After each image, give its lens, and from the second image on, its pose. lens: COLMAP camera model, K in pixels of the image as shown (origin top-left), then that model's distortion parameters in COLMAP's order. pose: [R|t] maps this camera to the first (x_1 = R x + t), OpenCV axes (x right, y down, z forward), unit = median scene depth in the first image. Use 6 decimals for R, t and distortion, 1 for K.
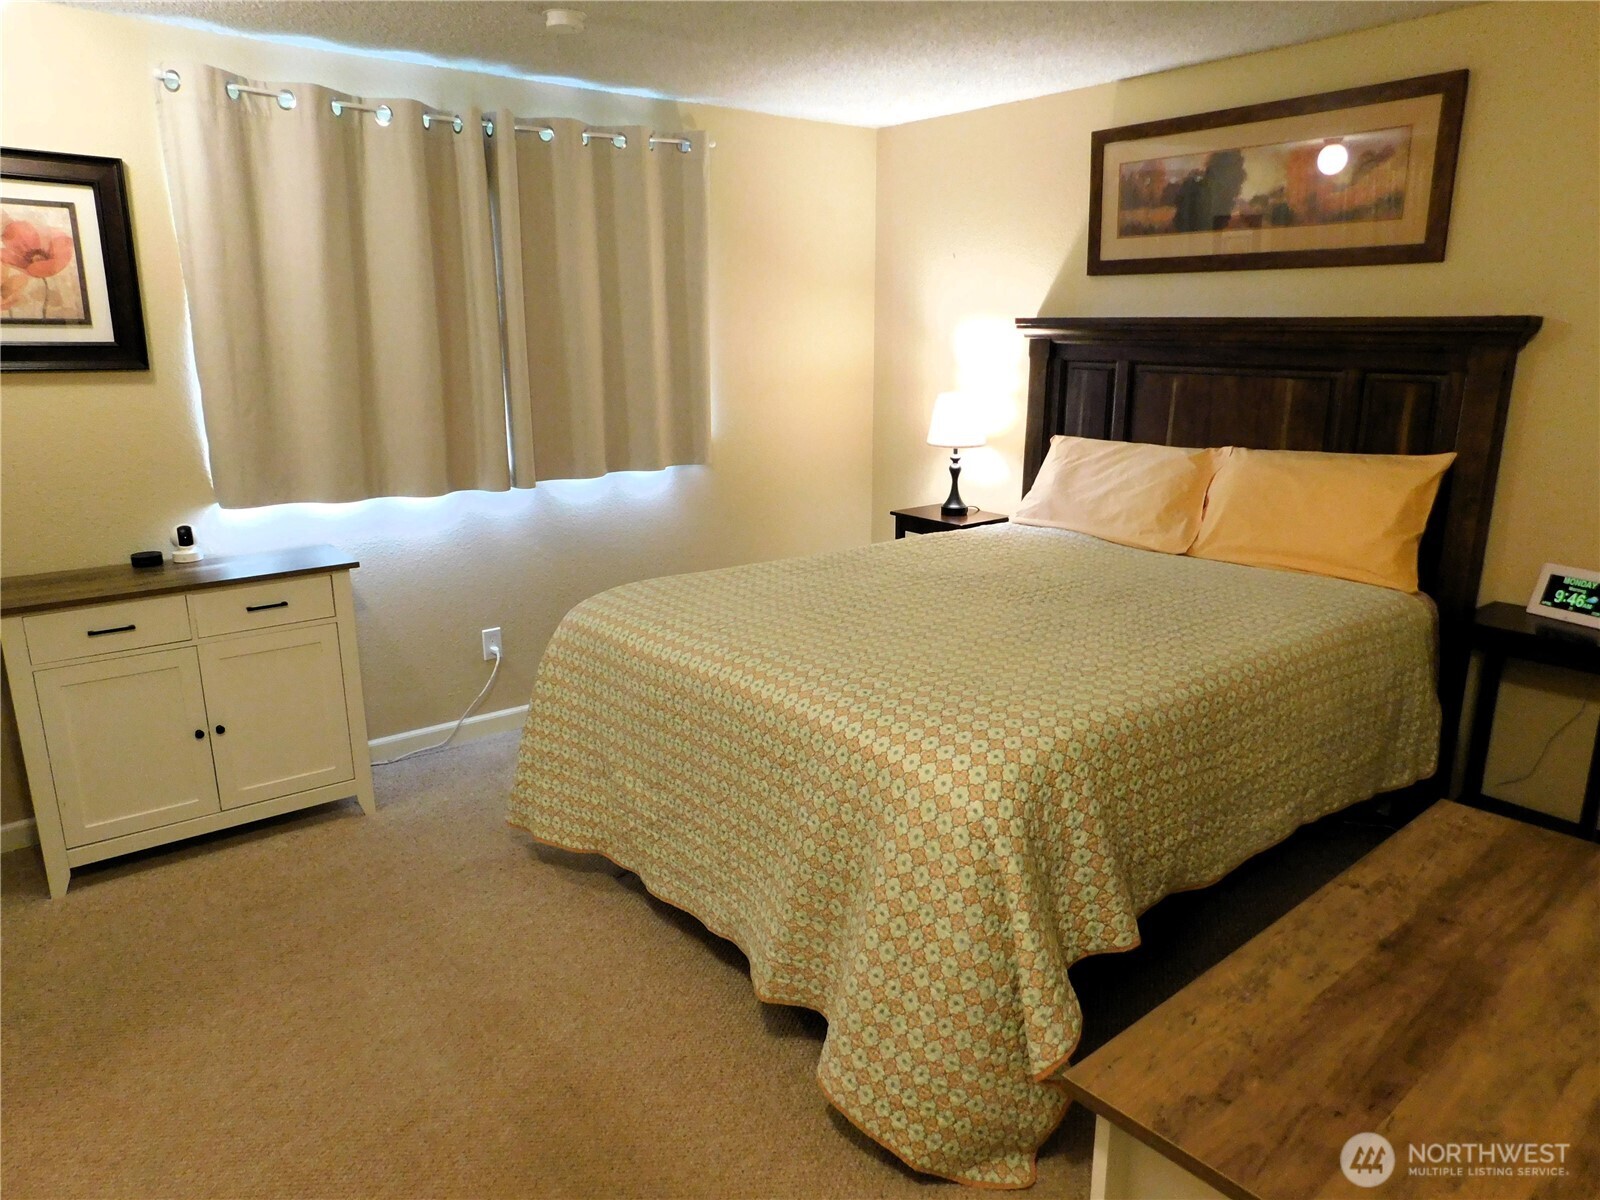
lens RADIAL K [[1041.4, 0, 800.0], [0, 1041.4, 600.0], [0, 0, 1]] dist [-0.083852, 0.059966]
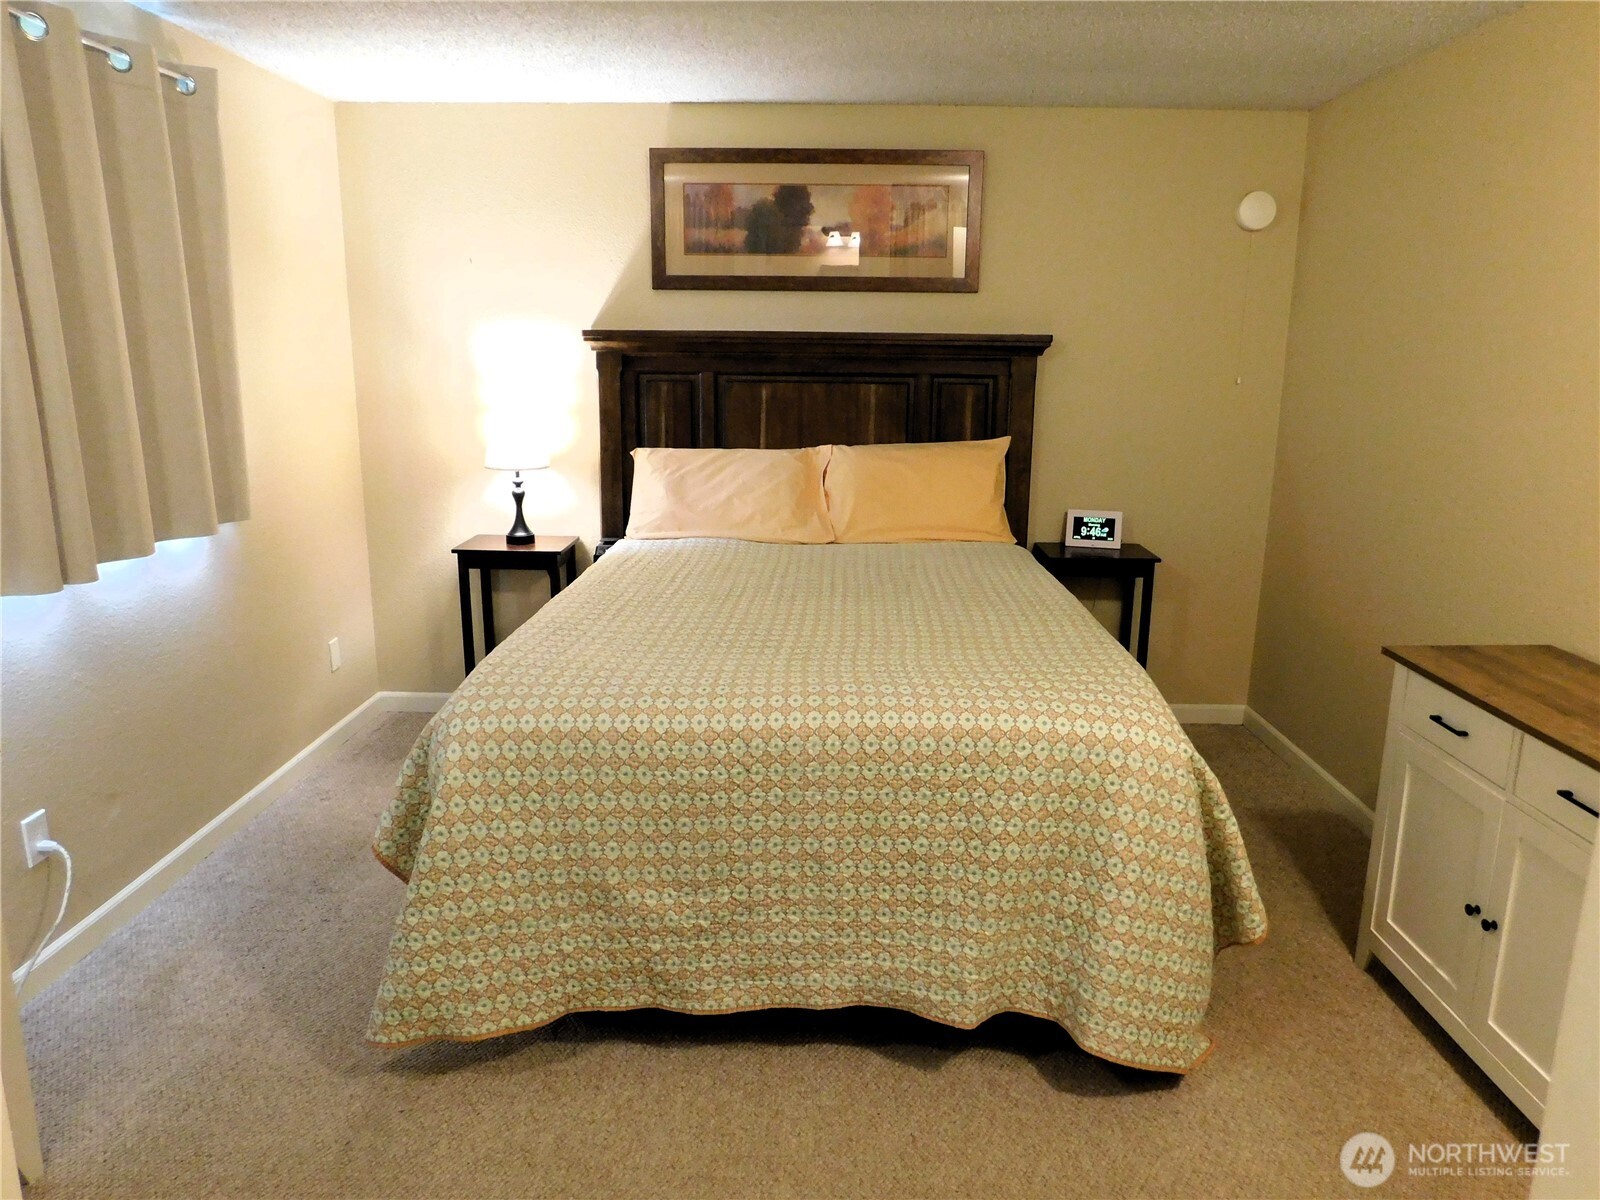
lens RADIAL K [[1041.4, 0, 800.0], [0, 1041.4, 600.0], [0, 0, 1]] dist [-0.083852, 0.059966]
pose [[0.640771, -0.170621, 0.748533, -0.478138], [0.180914, 0.981092, 0.068762, -0.062831], [-0.746112, 0.091359, 0.659523, 0.265840]]
